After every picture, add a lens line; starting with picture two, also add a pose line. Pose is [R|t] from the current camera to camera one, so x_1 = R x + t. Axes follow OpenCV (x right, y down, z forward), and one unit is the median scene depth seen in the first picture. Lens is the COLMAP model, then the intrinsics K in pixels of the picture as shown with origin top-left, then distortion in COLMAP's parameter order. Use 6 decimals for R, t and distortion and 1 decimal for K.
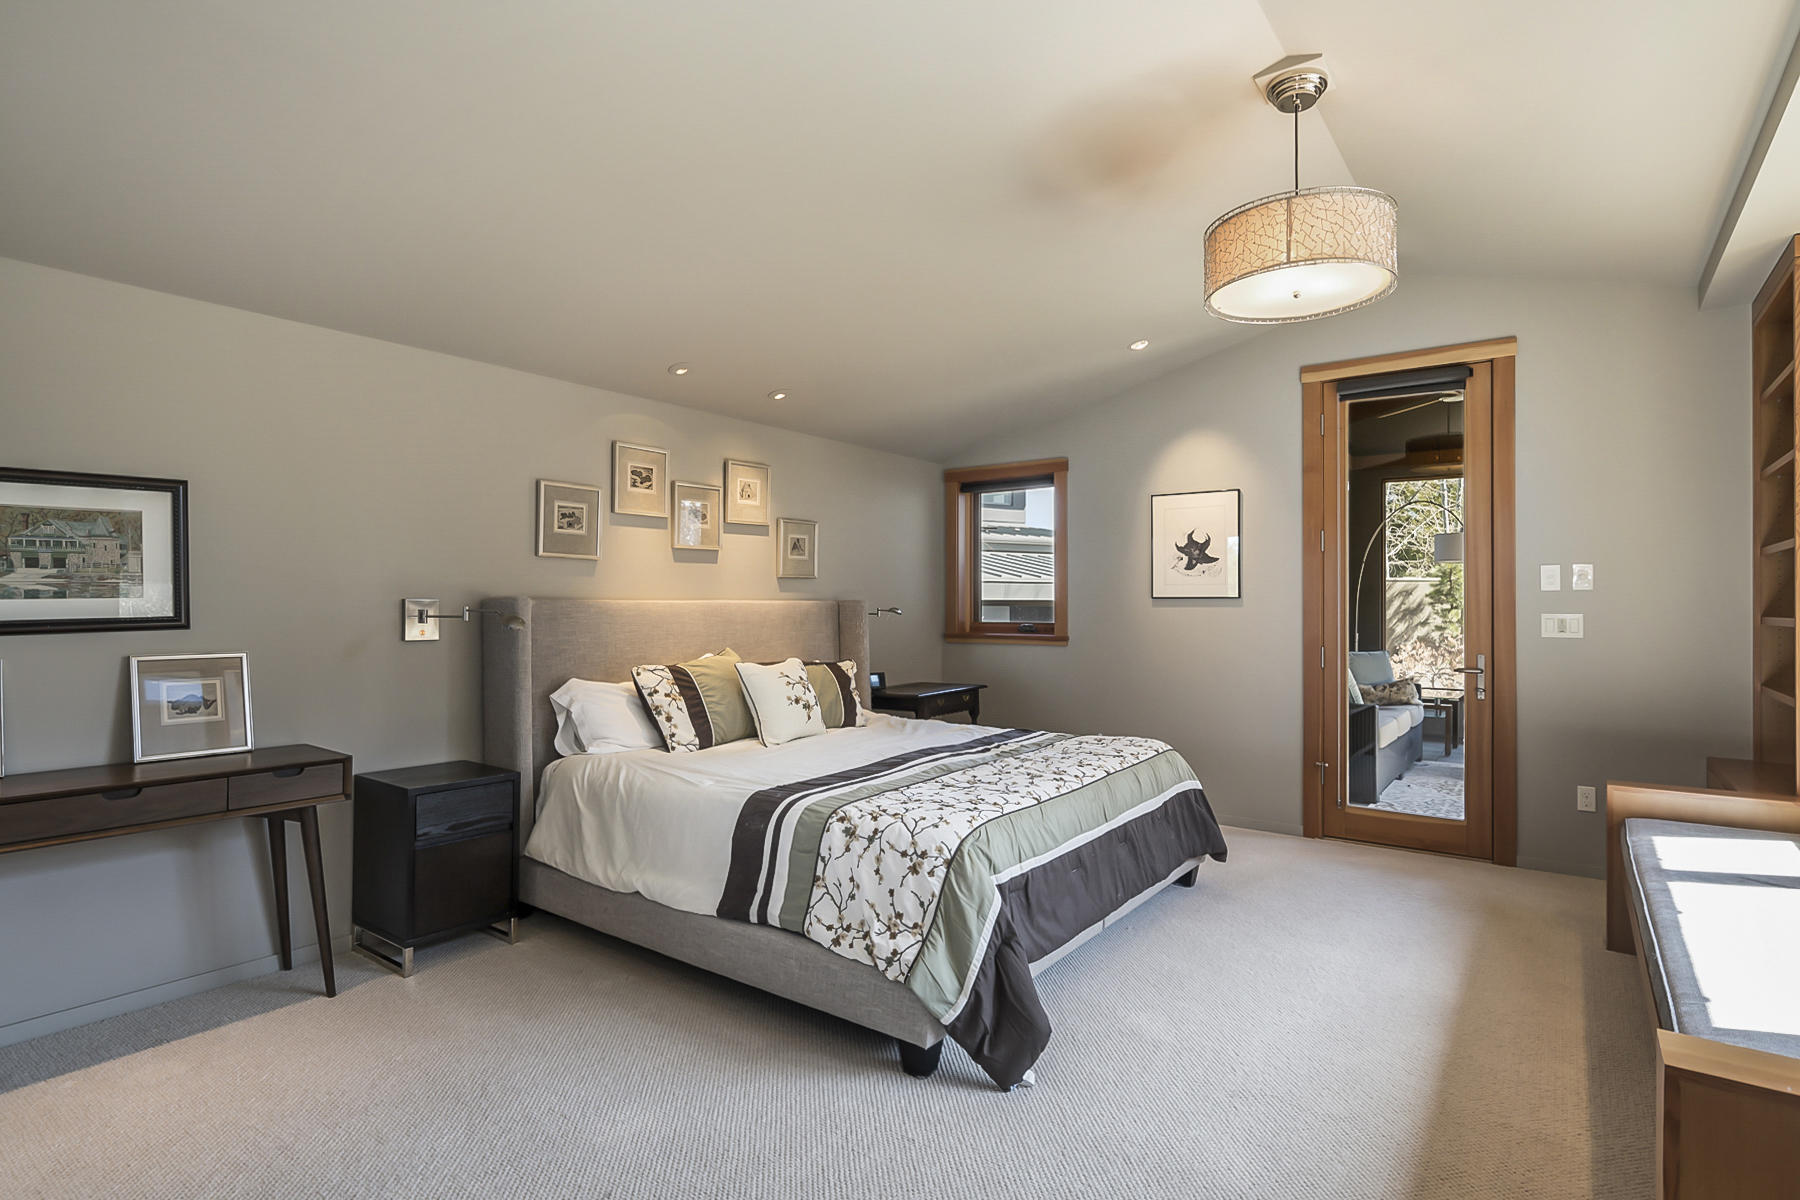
lens RADIAL K [[917.4, 0, 894.9], [0, 917.4, 608.3], [0, 0, 1]] dist [-0.007636, 0.002540]
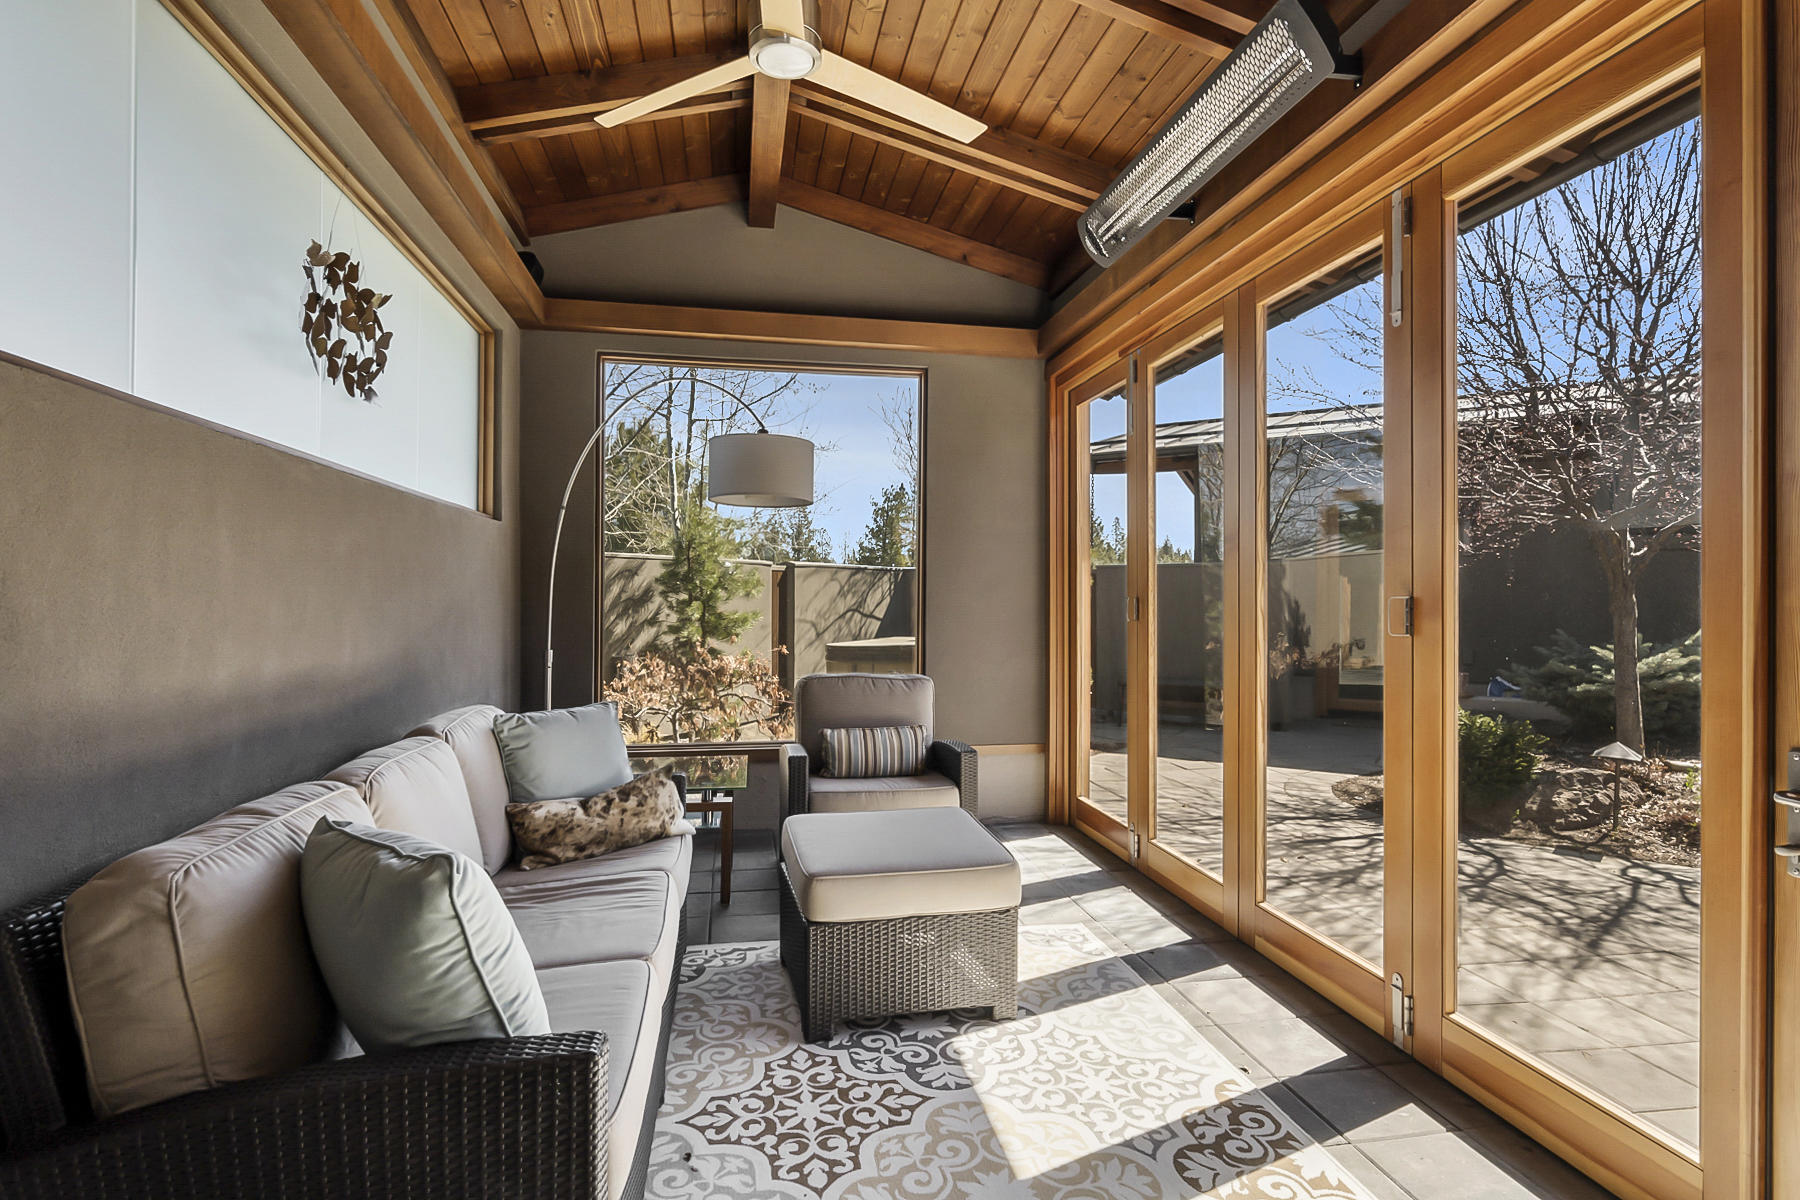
lens RADIAL K [[917.4, 0, 898.7], [0, 917.4, 599.8], [0, 0, 1]] dist [-0.007636, 0.002540]
pose [[0.681195, 0.031151, 0.731439, 0.221451], [-0.032315, 0.999400, -0.012468, 0.003556], [-0.731389, -0.015144, 0.681793, 0.430451]]
